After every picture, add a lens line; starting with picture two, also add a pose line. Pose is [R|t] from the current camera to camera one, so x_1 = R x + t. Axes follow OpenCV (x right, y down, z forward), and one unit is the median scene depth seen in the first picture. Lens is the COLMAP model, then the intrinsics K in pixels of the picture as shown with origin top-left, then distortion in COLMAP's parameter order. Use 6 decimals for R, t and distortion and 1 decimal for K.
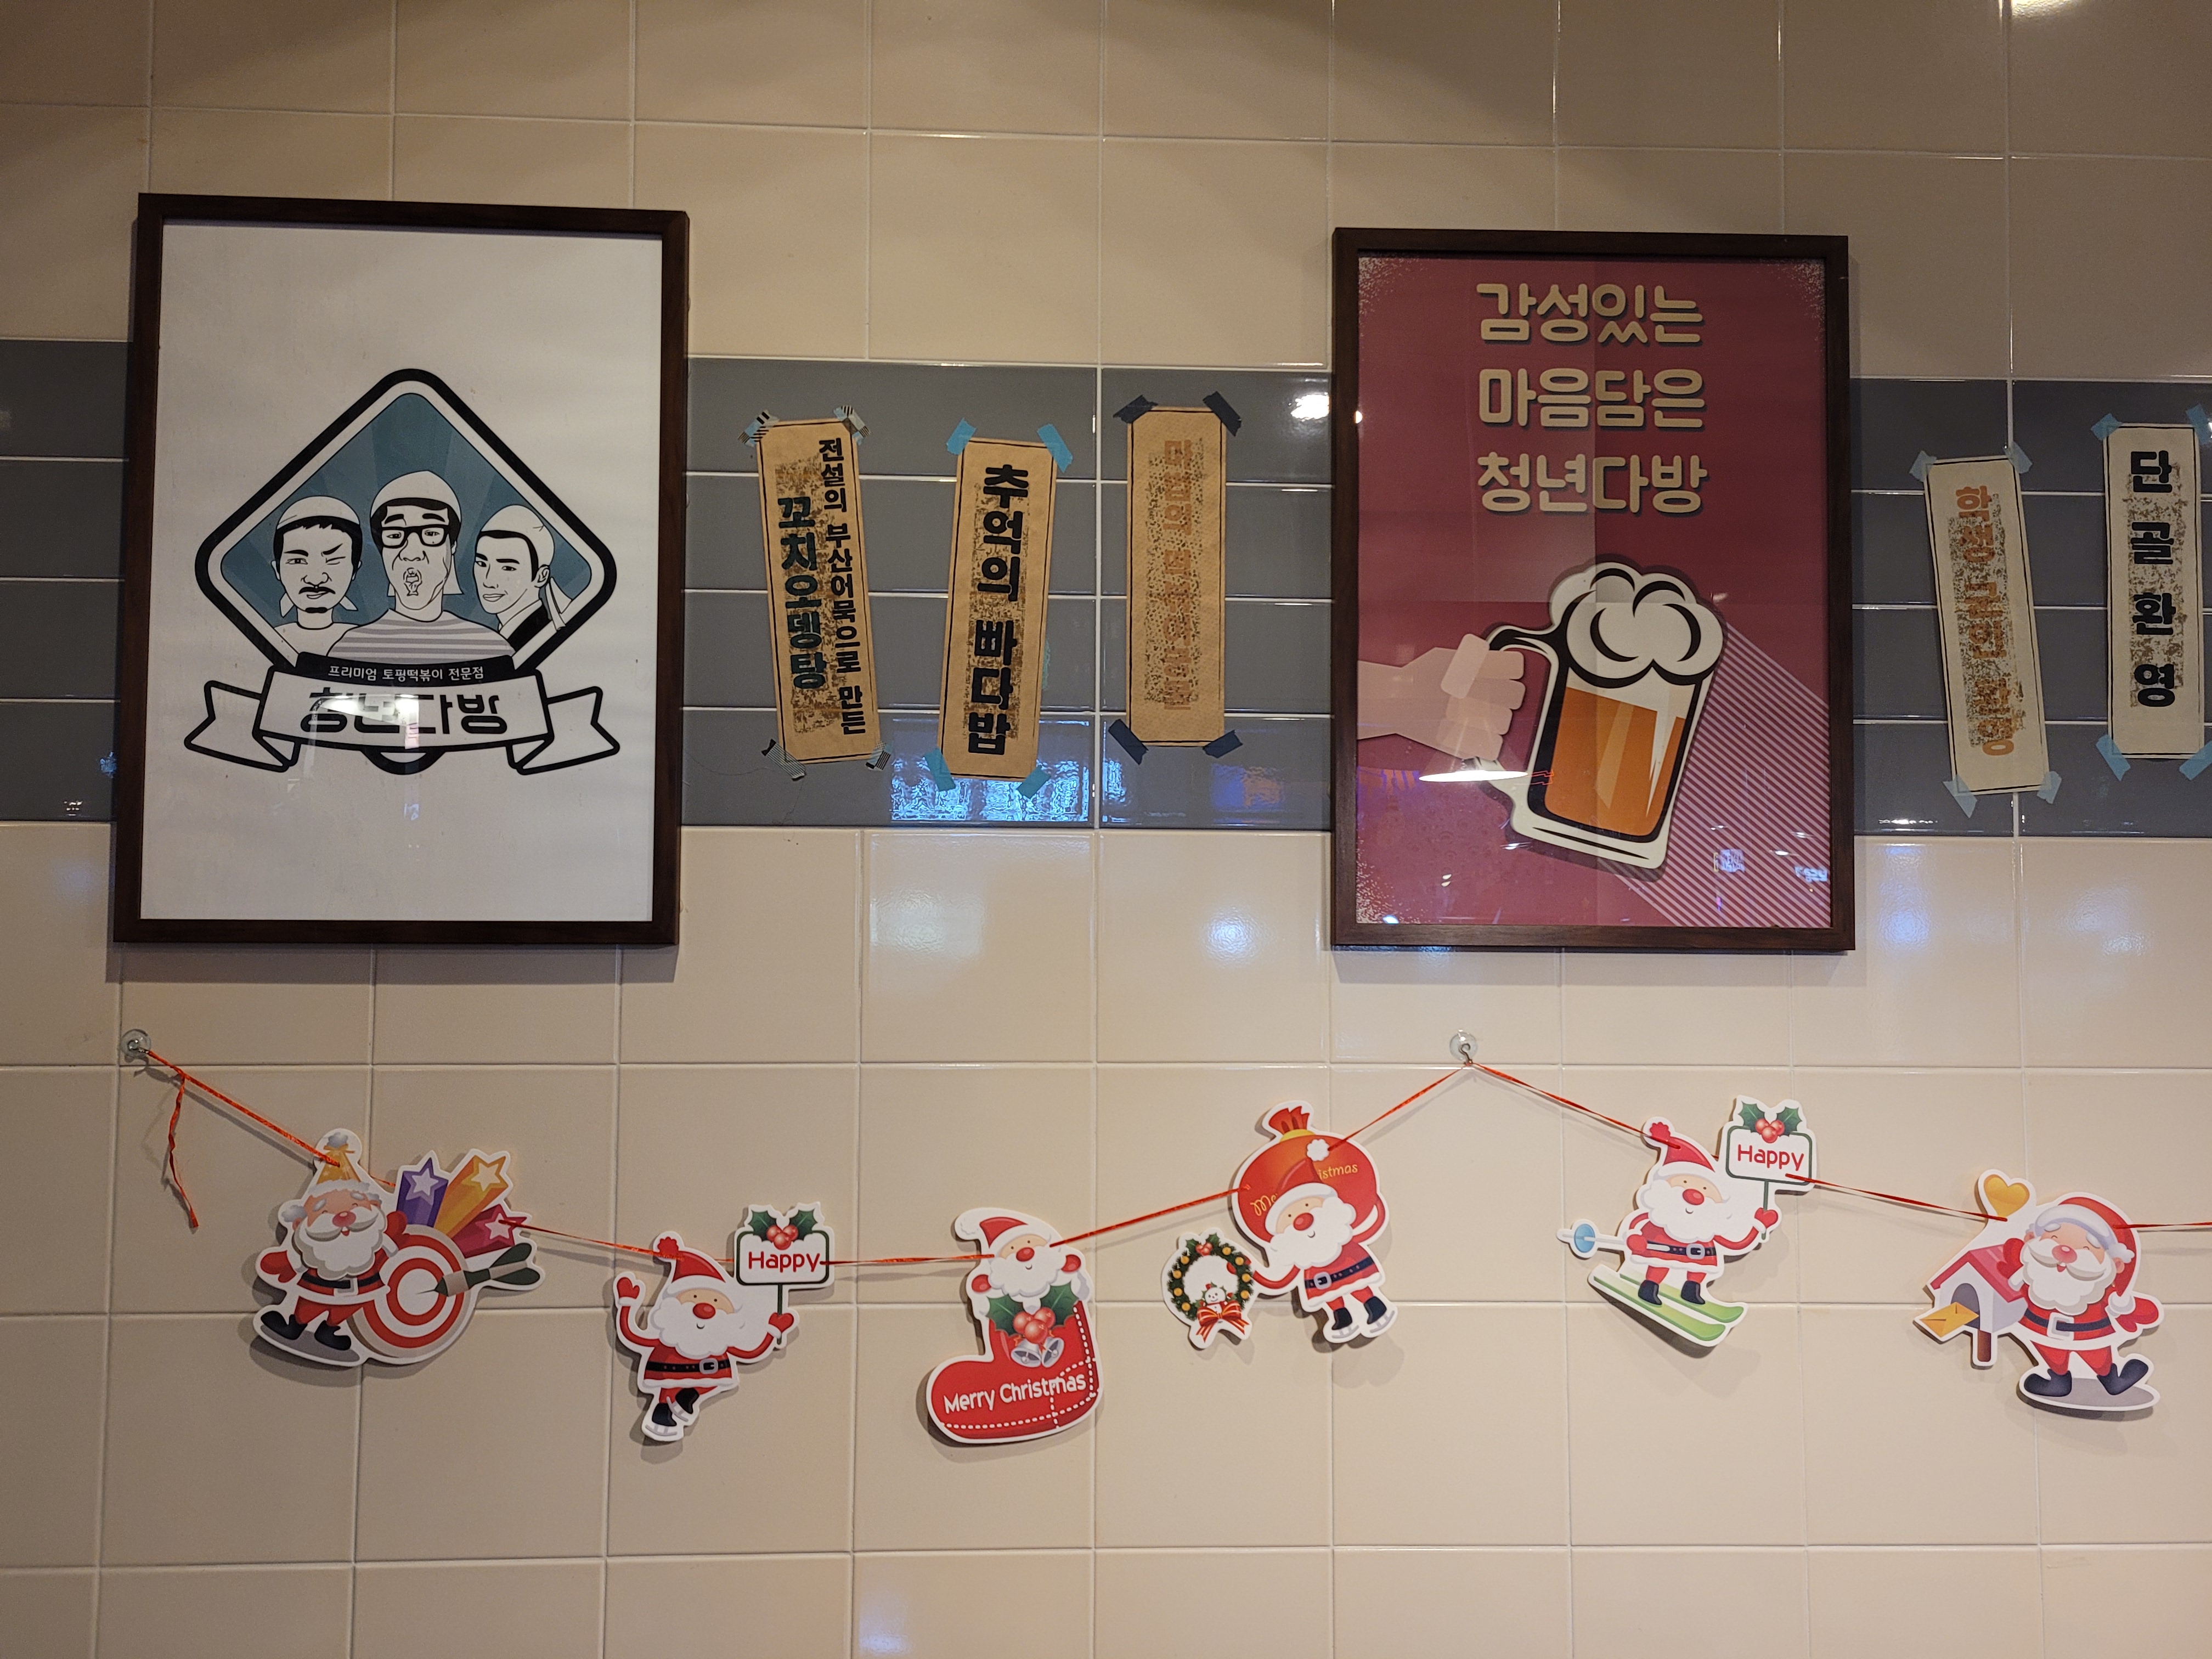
lens RADIAL K [[1648.1, 0, 1106.2], [0, 1648.1, 834.0], [0, 0, 1]] dist [0.060166, -0.035306]
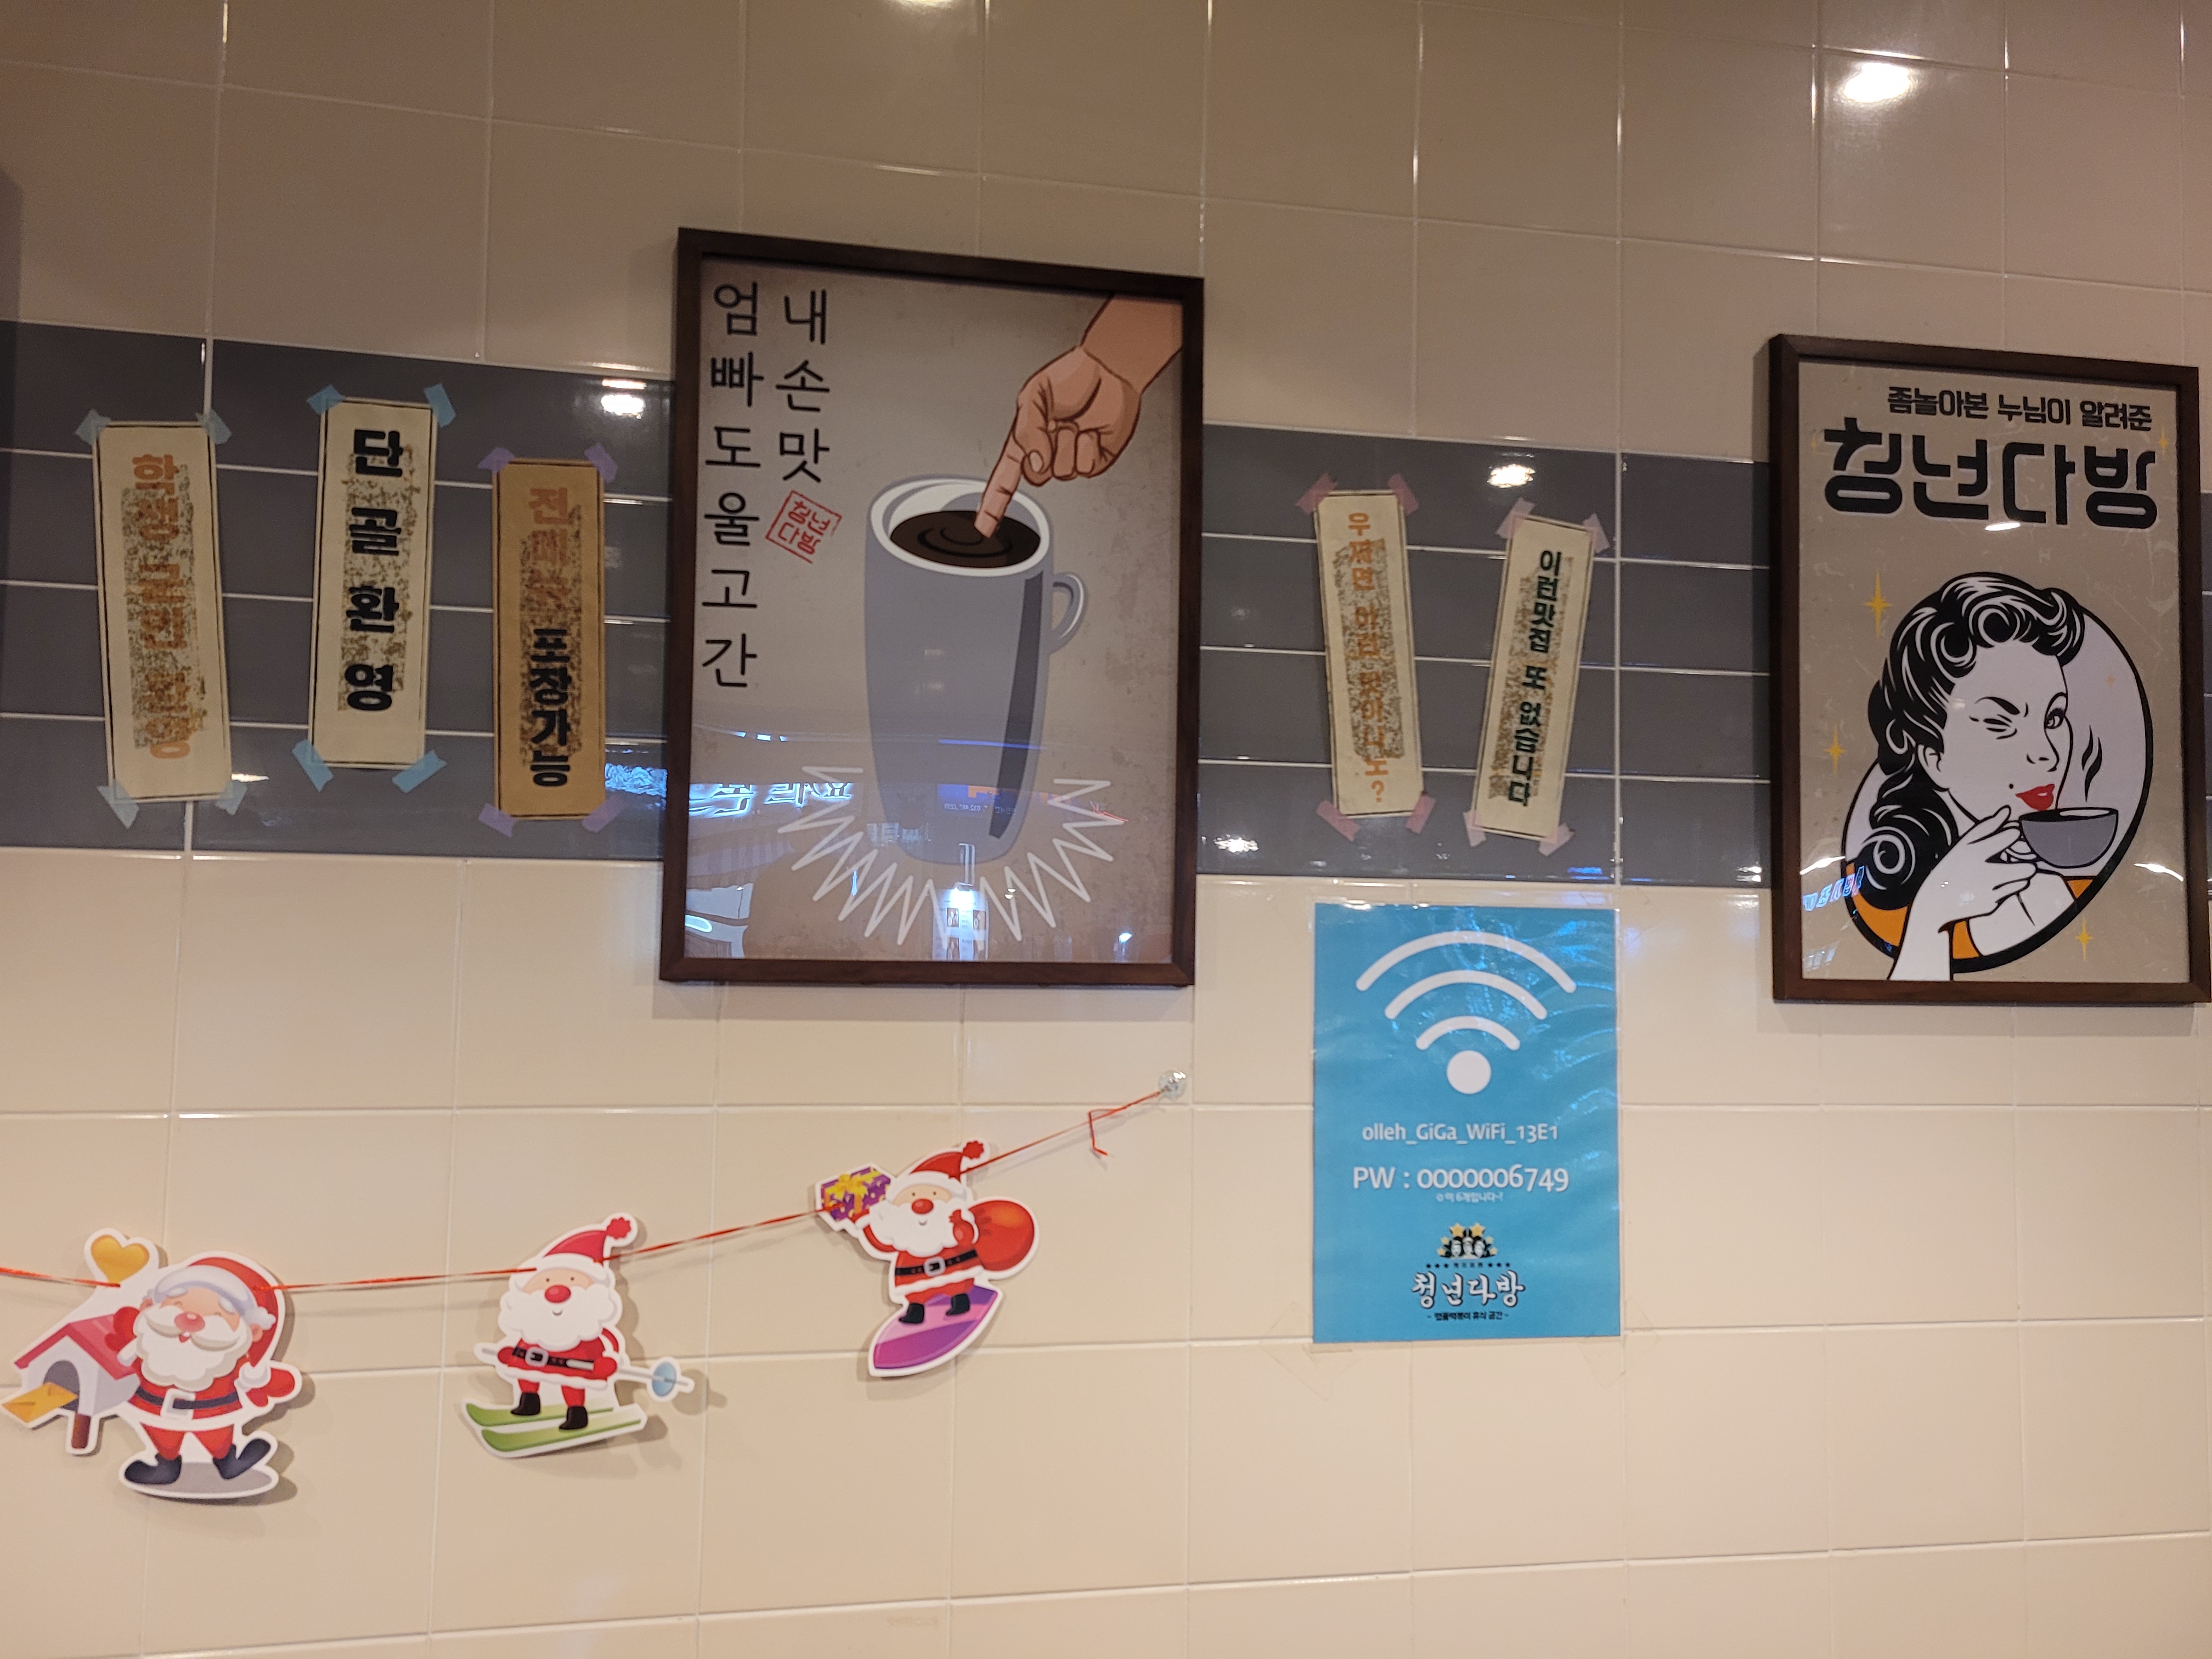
lens RADIAL K [[1648.1, 0, 1106.9], [0, 1648.1, 826.5], [0, 0, 1]] dist [0.060166, -0.035306]
pose [[0.989749, 0.023867, 0.140810, 0.898559], [-0.023364, 0.999713, -0.005221, -0.018049], [-0.140894, 0.001877, 0.990023, 0.051214]]
